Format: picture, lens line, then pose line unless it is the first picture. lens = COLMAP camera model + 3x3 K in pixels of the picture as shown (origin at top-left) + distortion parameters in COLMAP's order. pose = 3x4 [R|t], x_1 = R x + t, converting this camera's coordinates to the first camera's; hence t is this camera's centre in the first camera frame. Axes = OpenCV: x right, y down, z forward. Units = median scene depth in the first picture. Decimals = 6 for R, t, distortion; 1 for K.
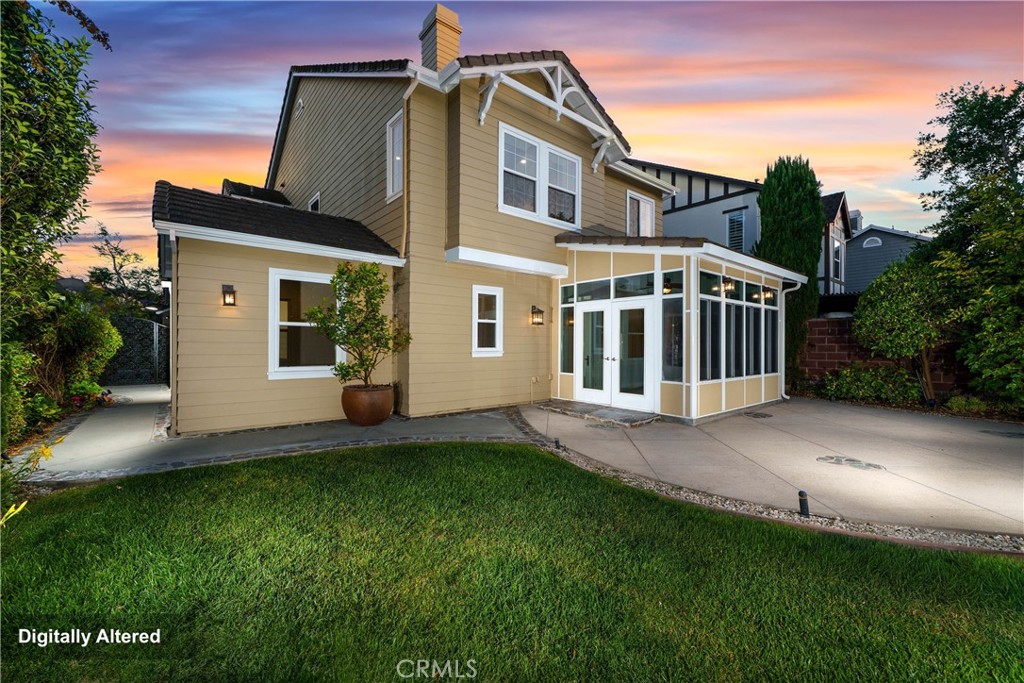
lens RADIAL K [[405.8, 0, 512.0], [0, 405.8, 341.5], [0, 0, 1]] dist [0.001092, 0.000011]
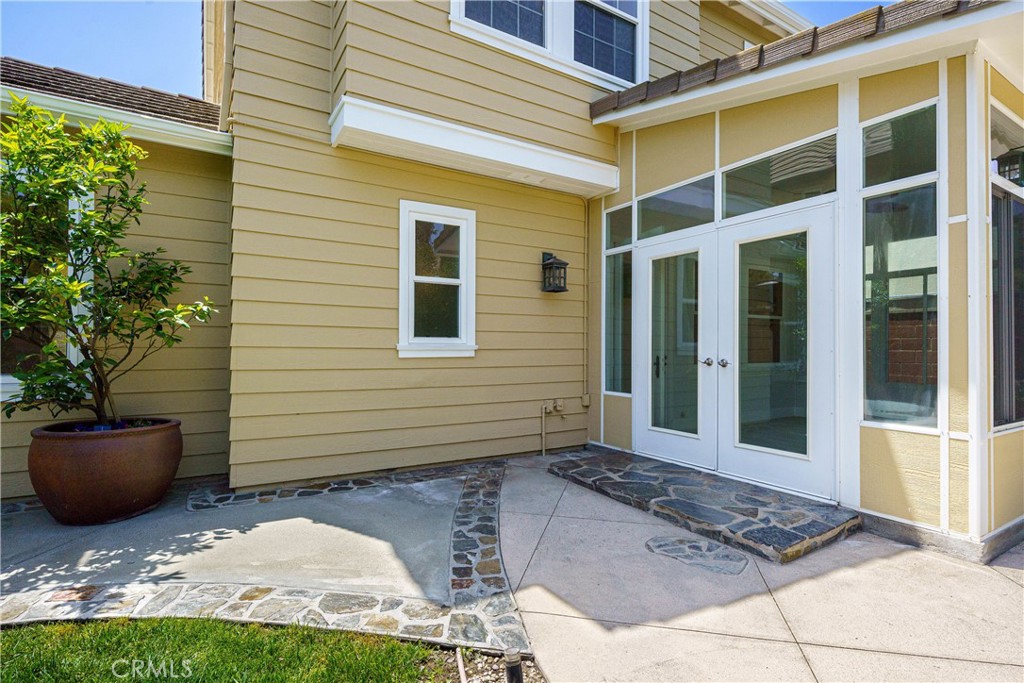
lens RADIAL K [[502.4, 0, 512.0], [0, 502.4, 341.5], [0, 0, 1]] dist [0.001418, 0.000130]
pose [[0.990874, -0.001469, -0.134782, 0.098799], [0.000263, 0.999960, -0.008966, 0.024416], [0.134790, 0.008849, 0.990835, 0.432372]]
